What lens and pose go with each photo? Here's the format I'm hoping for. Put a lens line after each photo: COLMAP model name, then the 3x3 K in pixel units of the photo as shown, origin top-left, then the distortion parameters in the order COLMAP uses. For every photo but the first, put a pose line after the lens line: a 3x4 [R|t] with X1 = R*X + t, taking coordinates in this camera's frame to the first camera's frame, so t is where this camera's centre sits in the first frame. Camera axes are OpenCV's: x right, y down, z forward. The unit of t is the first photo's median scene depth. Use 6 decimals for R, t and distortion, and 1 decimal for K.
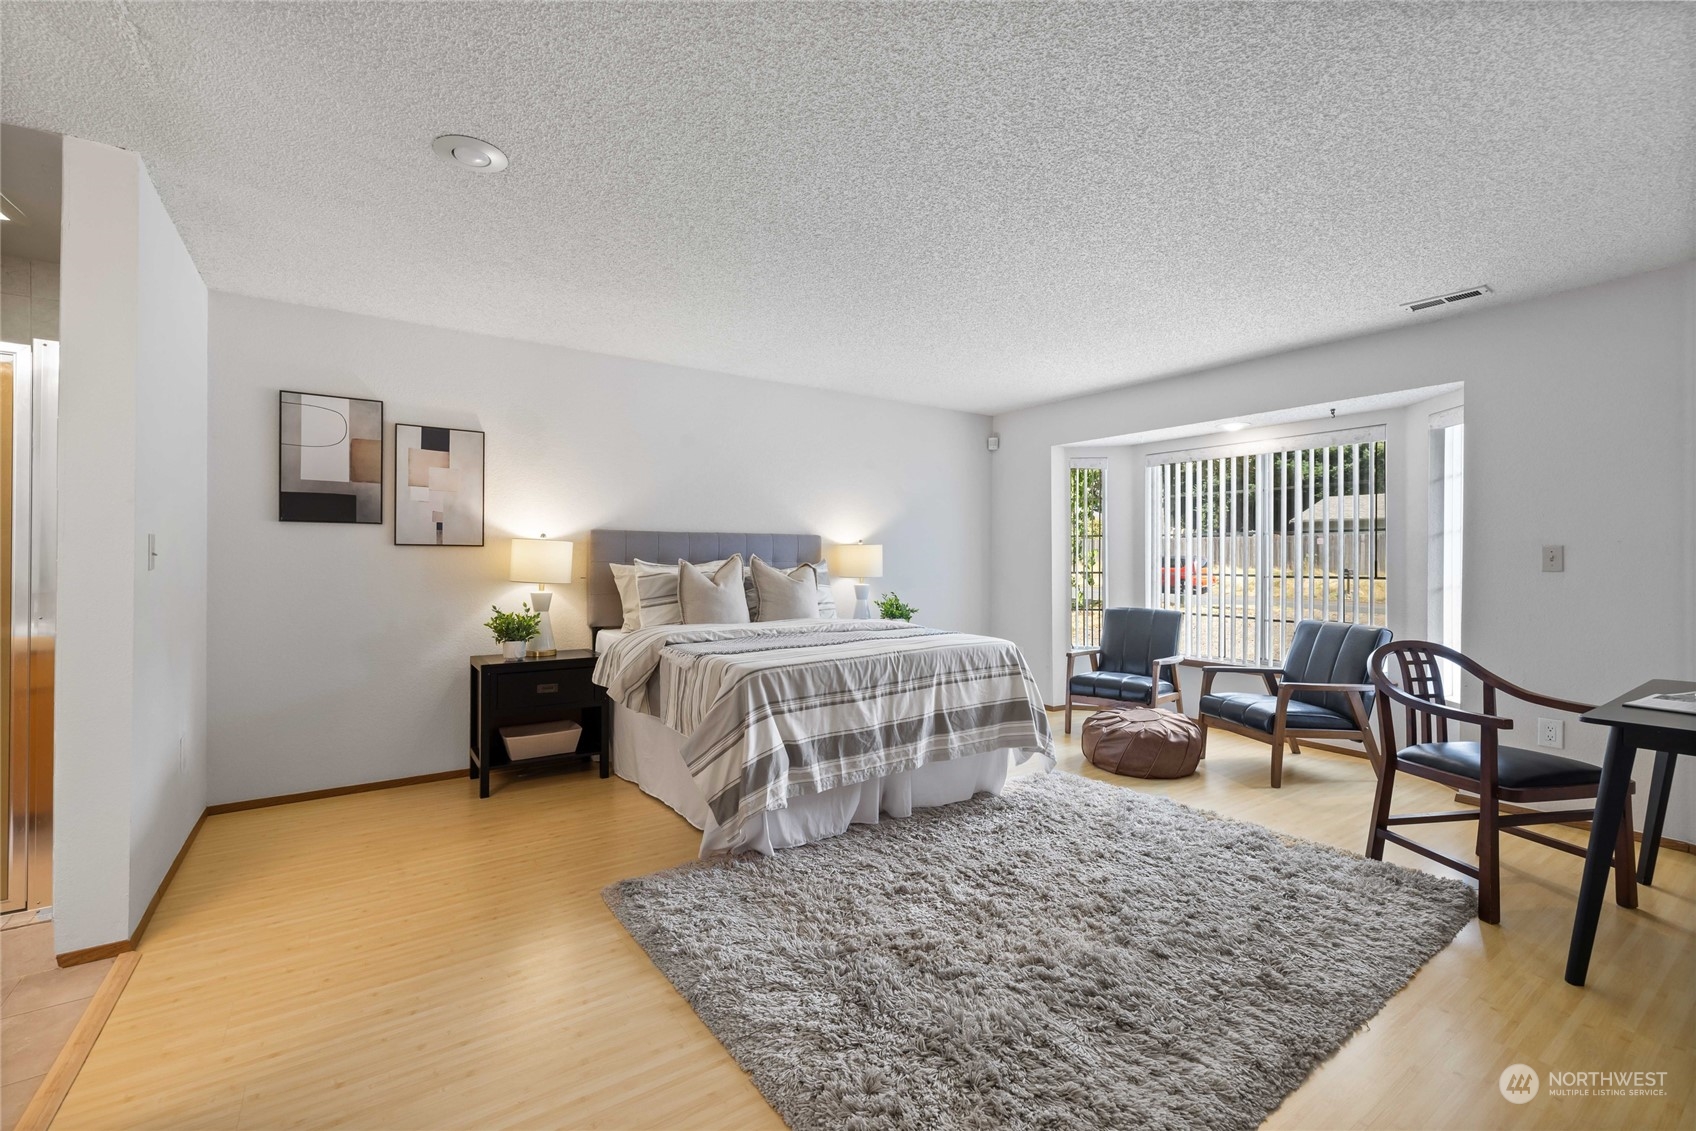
lens RADIAL K [[712.7, 0, 837.2], [0, 712.7, 555.9], [0, 0, 1]] dist [-0.000329, 0.000012]
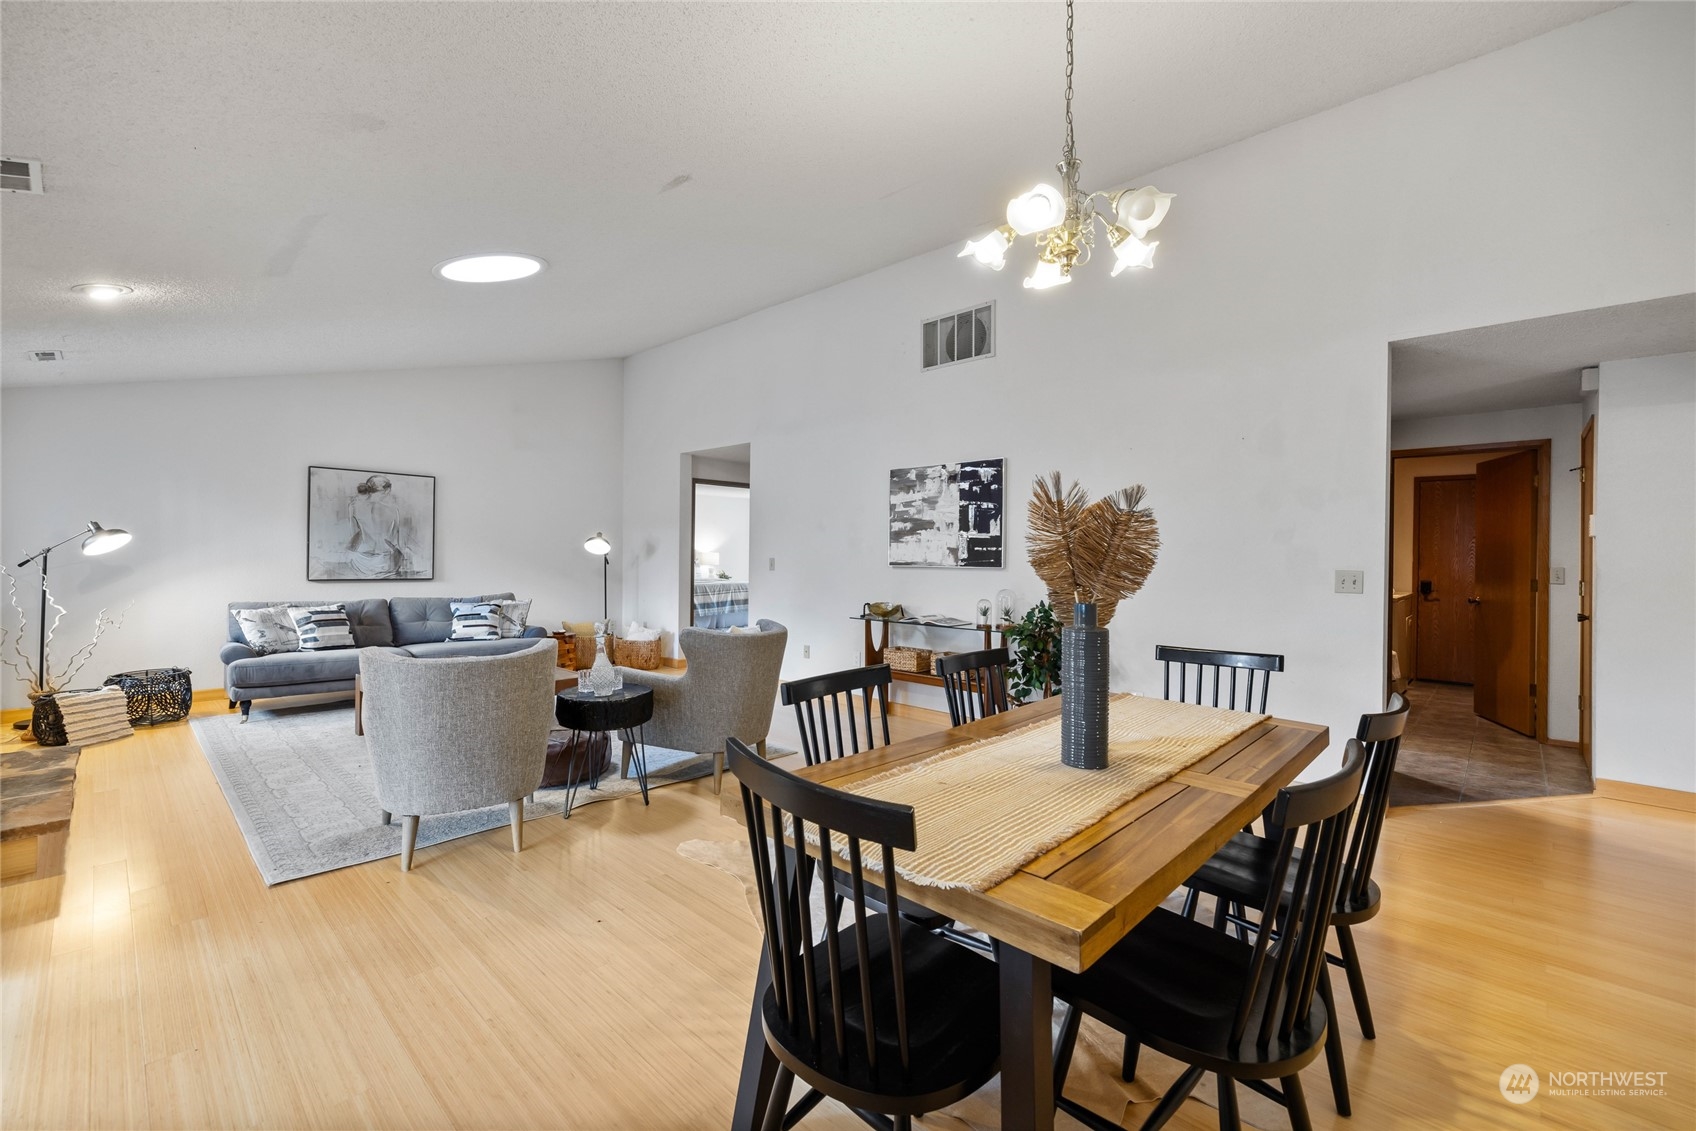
lens RADIAL K [[712.7, 0, 837.2], [0, 712.7, 555.9], [0, 0, 1]] dist [-0.000329, 0.000012]
pose [[0.978322, 0.005909, 0.207005, -0.094842], [-0.007419, 0.999951, 0.006521, -0.041433], [-0.206956, -0.007915, 0.978318, -2.816797]]
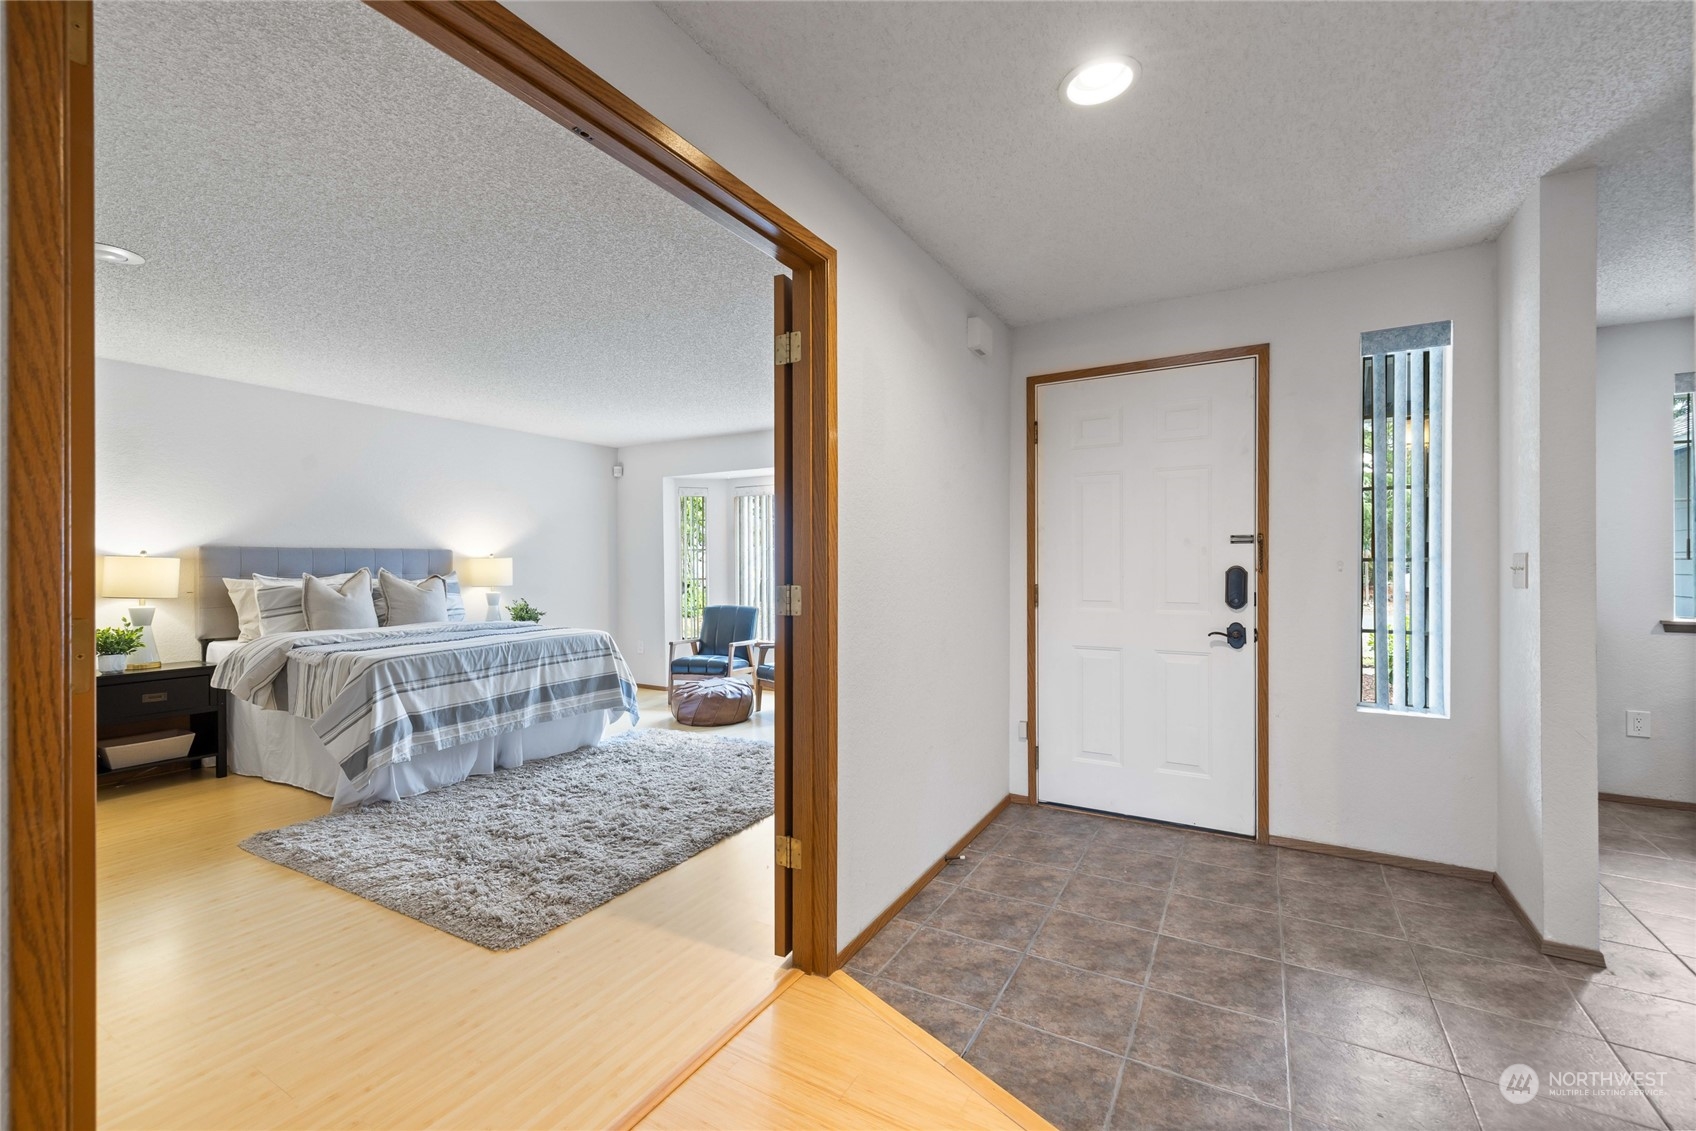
lens RADIAL K [[719.4, 0, 828.4], [0, 719.4, 565.3], [0, 0, 1]] dist [0.000781, 0.000066]
pose [[0.908543, -0.008802, 0.417698, 0.067170], [0.006663, 0.999956, 0.006579, -0.012438], [-0.417738, -0.003195, 0.908562, -0.454457]]
